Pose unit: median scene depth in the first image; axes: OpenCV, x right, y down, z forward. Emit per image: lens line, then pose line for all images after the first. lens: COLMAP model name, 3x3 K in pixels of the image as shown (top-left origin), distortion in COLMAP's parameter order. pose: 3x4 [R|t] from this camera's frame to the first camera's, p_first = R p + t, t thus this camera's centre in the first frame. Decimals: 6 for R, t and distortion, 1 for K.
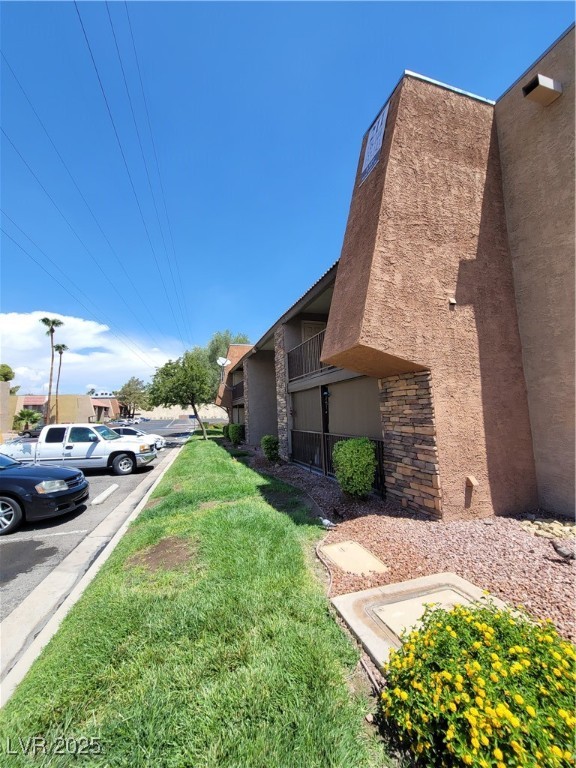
lens RADIAL K [[315.9, 0, 289.9], [0, 315.9, 384.2], [0, 0, 1]] dist [-0.006242, -0.000149]
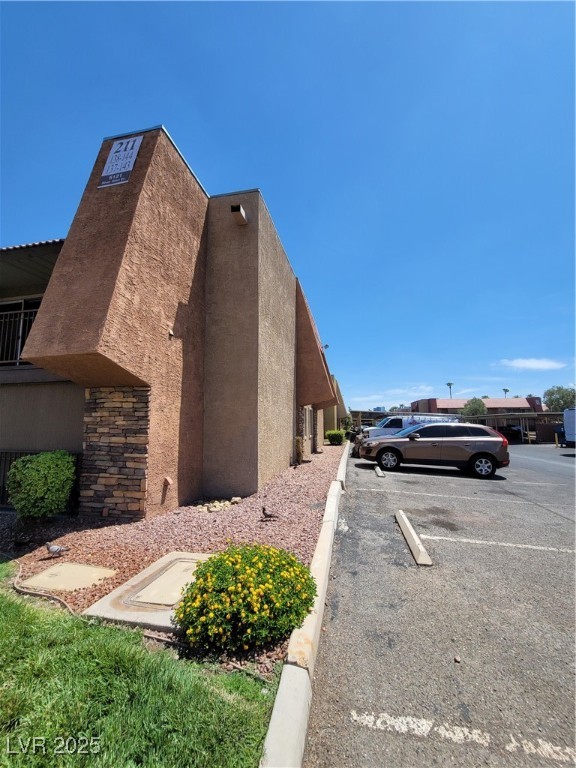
lens RADIAL K [[315.9, 0, 285.4], [0, 315.9, 384.5], [0, 0, 1]] dist [-0.006242, -0.000149]
pose [[0.501260, 0.131368, 0.855267, -0.283292], [-0.093099, 0.990859, -0.097631, 0.012796], [-0.860274, -0.030686, 0.508908, -0.003221]]
